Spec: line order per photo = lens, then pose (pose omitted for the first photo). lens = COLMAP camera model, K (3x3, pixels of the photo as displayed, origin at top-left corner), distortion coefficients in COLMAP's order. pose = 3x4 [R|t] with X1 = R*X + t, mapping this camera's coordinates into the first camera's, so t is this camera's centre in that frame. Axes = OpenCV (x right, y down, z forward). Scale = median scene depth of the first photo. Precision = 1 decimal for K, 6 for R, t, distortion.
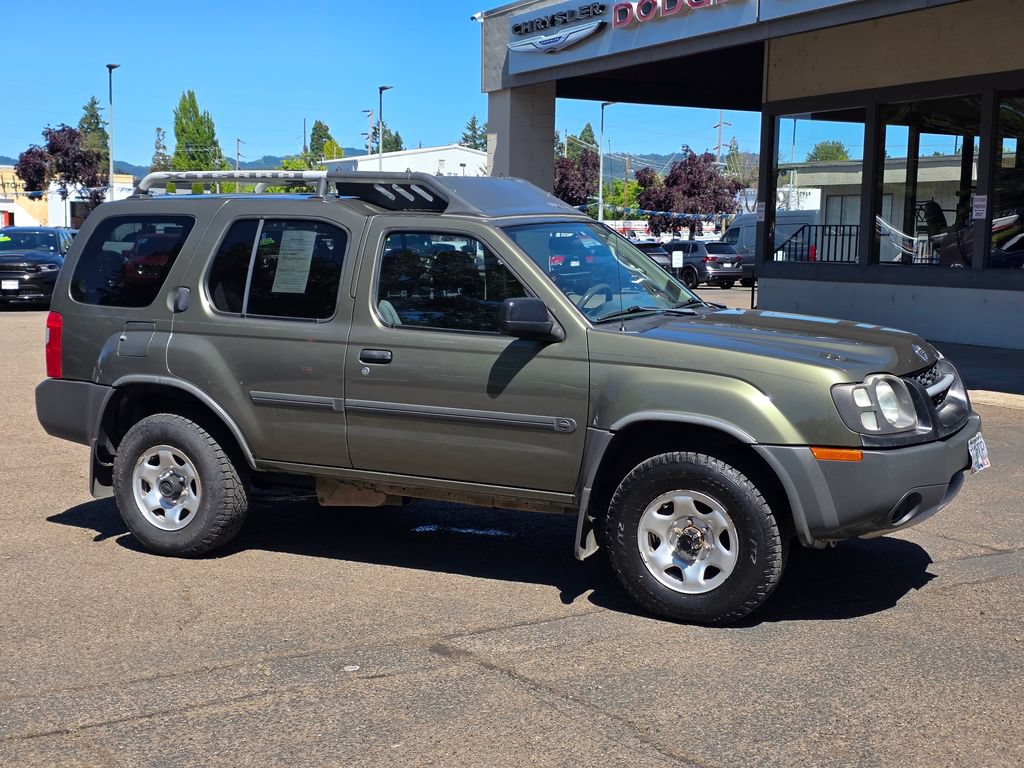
lens RADIAL K [[1328.3, 0, 515.6], [0, 1328.3, 399.9], [0, 0, 1]] dist [0.165327, -0.466809]
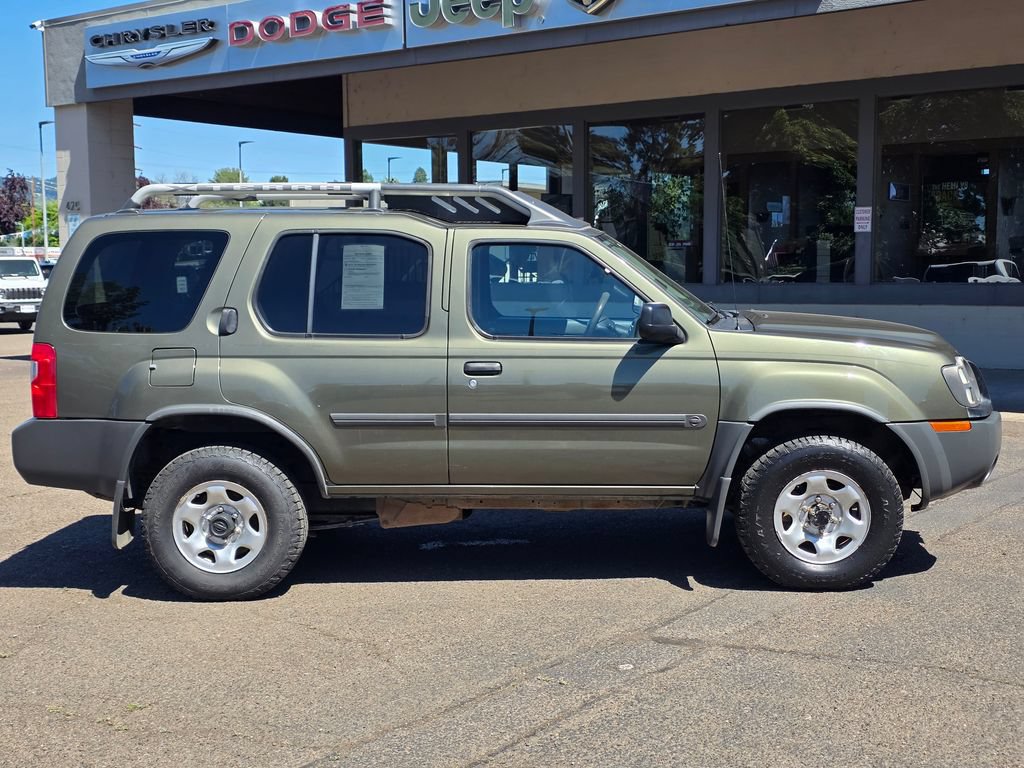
lens RADIAL K [[1325.9, 0, 530.9], [0, 1325.9, 409.0], [0, 0, 1]] dist [0.139603, -0.307969]
pose [[0.906331, -0.066022, 0.417378, -0.469175], [0.070896, 0.997476, 0.003834, -0.003520], [-0.416578, 0.026116, 0.908725, 0.080233]]
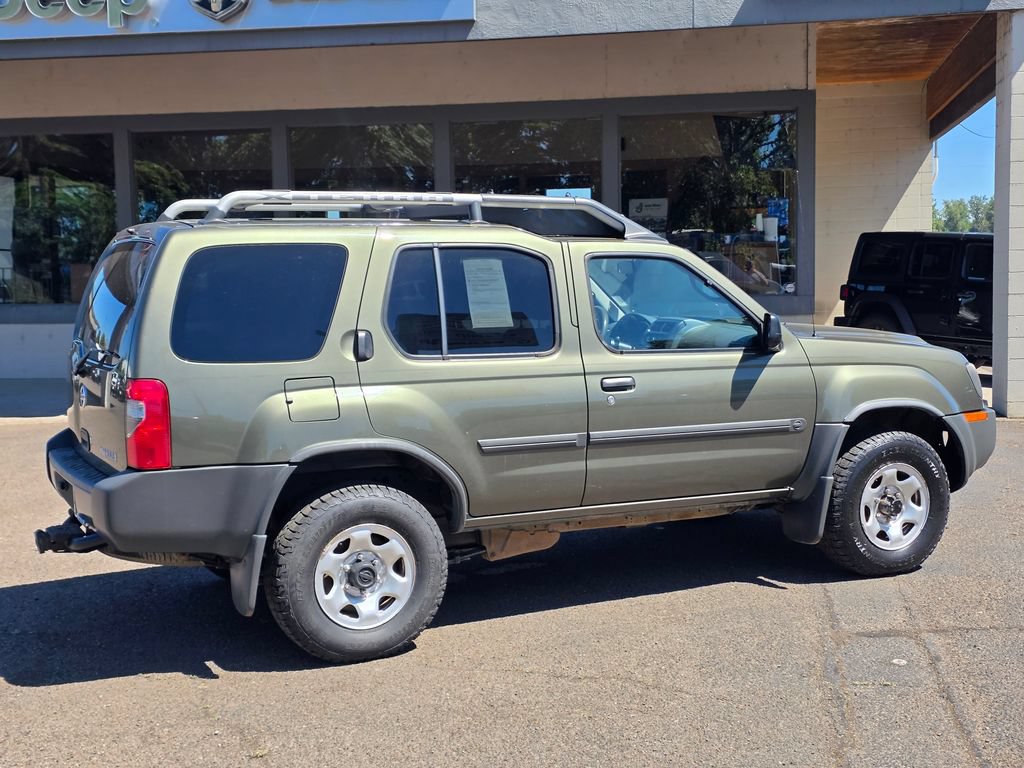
lens RADIAL K [[1334.2, 0, 493.6], [0, 1334.2, 378.1], [0, 0, 1]] dist [0.154039, -0.420721]
pose [[0.614474, -0.085688, 0.784270, -0.889477], [0.122041, 0.992442, 0.012814, -0.058178], [-0.779441, 0.087840, 0.620287, 0.446267]]
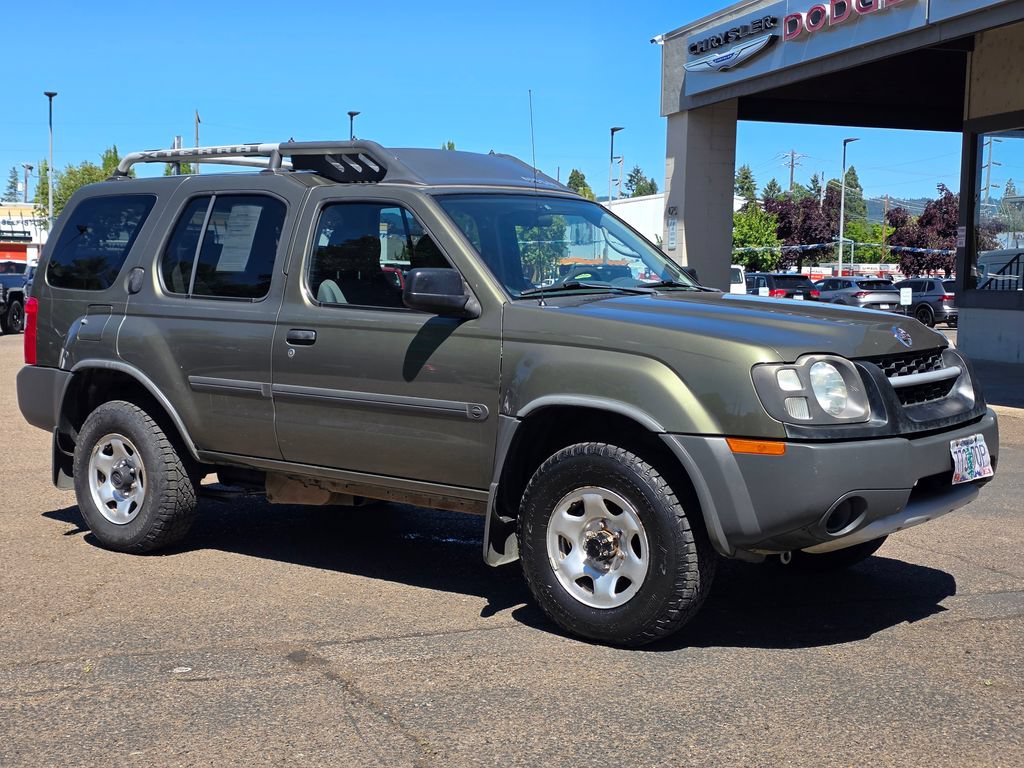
lens RADIAL K [[1337.1, 0, 512.0], [0, 1337.1, 384.0], [0, 0, 1]] dist [0.149661, -0.382980]
pose [[0.982499, 0.017795, -0.185415, 0.200864], [-0.026184, 0.998736, -0.042895, 0.034064], [0.184418, 0.046999, 0.981724, 0.116647]]
